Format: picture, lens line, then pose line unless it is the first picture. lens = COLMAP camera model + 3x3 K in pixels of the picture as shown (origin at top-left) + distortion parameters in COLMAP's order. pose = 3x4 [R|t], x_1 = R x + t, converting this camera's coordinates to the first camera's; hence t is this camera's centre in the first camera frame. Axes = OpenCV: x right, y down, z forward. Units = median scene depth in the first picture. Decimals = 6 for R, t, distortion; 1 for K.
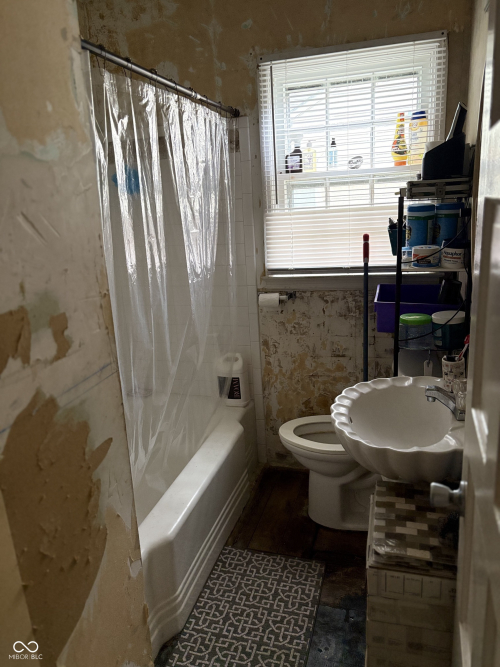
lens RADIAL K [[505.8, 0, 249.6], [0, 505.8, 333.8], [0, 0, 1]] dist [-0.000695, 0.015507]
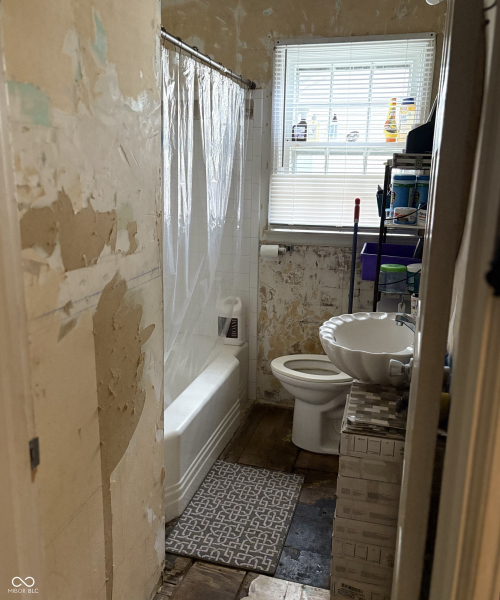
lens RADIAL K [[538.1, 0, 249.3], [0, 538.1, 299.7], [0, 0, 1]] dist [0.013706, -0.023685]
pose [[0.996972, 0.070606, 0.032579, -0.046455], [-0.069624, 0.997111, -0.030363, 0.100527], [-0.034628, 0.028003, 0.999008, -0.244861]]
